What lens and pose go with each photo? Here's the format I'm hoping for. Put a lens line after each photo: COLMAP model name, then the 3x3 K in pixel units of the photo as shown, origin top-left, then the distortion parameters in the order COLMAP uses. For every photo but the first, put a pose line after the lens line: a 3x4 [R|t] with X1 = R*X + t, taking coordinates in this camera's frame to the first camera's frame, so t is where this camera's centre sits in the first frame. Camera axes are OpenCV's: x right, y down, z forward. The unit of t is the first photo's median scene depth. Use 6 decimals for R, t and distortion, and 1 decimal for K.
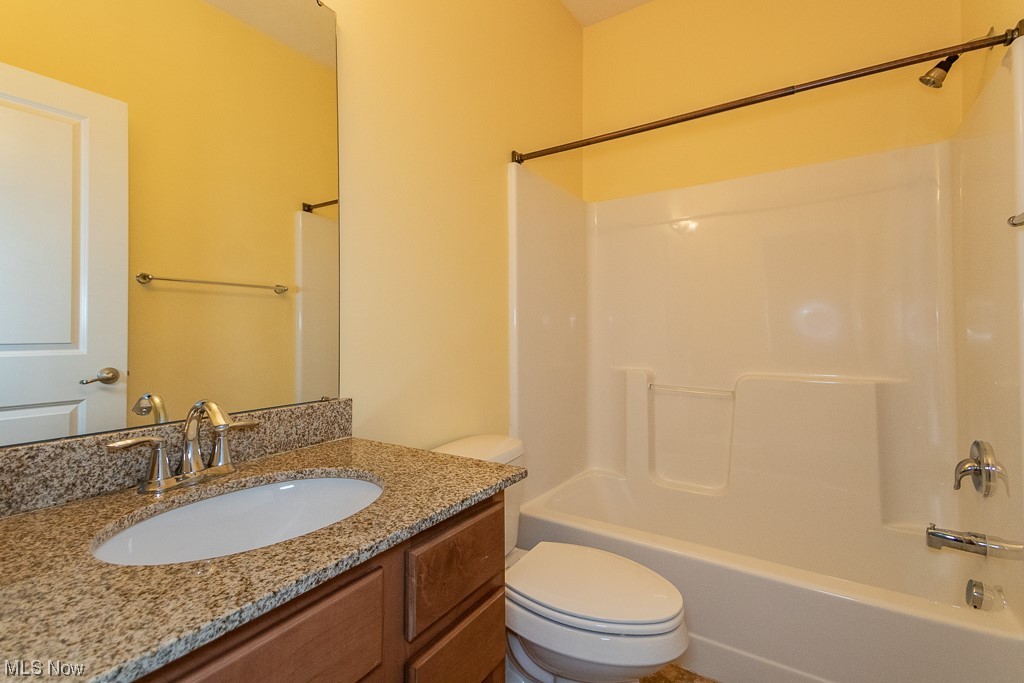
lens RADIAL K [[465.8, 0, 512.0], [0, 465.8, 336.7], [0, 0, 1]] dist [0.098090, -0.048256]
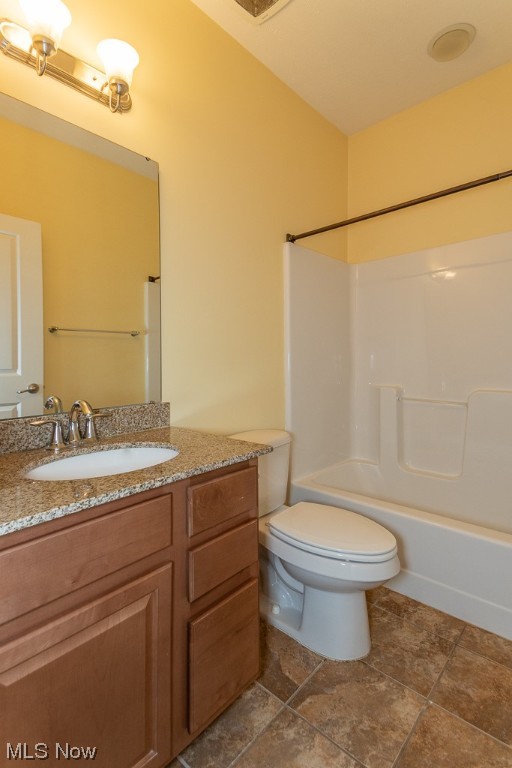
lens RADIAL K [[361.5, 0, 279.8], [0, 361.5, 366.3], [0, 0, 1]] dist [0.076839, -0.036724]
pose [[0.993322, -0.007328, -0.115144, 0.210458], [0.008347, 0.999930, 0.008363, 0.000355], [0.115075, -0.009268, 0.993314, -0.222680]]
